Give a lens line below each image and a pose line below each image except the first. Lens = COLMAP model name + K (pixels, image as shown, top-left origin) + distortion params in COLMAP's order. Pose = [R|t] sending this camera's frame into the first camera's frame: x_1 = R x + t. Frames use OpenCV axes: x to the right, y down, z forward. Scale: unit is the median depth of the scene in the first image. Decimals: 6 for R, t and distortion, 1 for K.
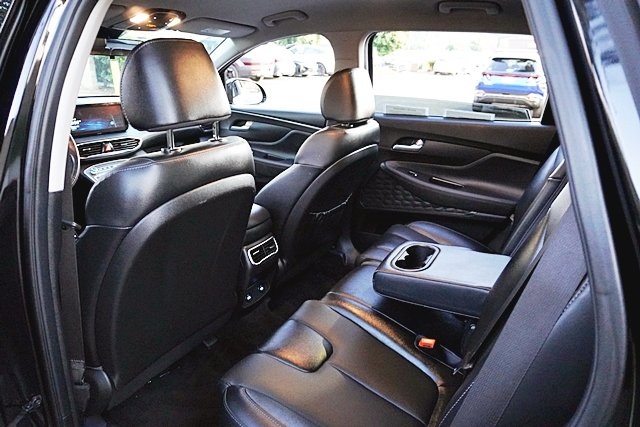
lens RADIAL K [[429.5, 0, 321.7], [0, 429.5, 212.1], [0, 0, 1]] dist [-0.042320, 0.025721]
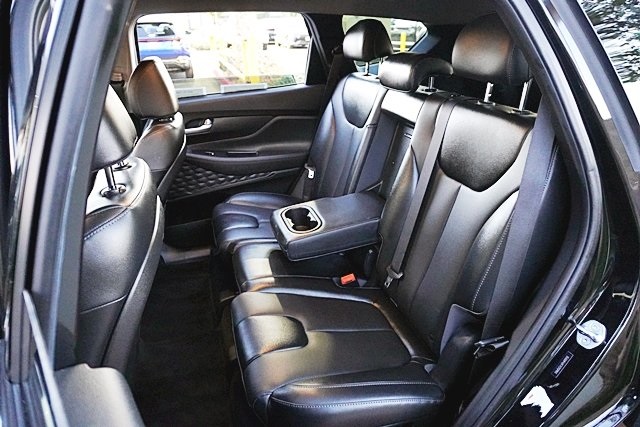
lens RADIAL K [[429.5, 0, 320.0], [0, 429.5, 211.1], [0, 0, 1]] dist [-0.042320, 0.025721]
pose [[0.703064, -0.338197, 0.625558, -0.291427], [0.292197, 0.939371, 0.179453, -0.067895], [-0.648322, 0.056619, 0.759258, 0.066133]]
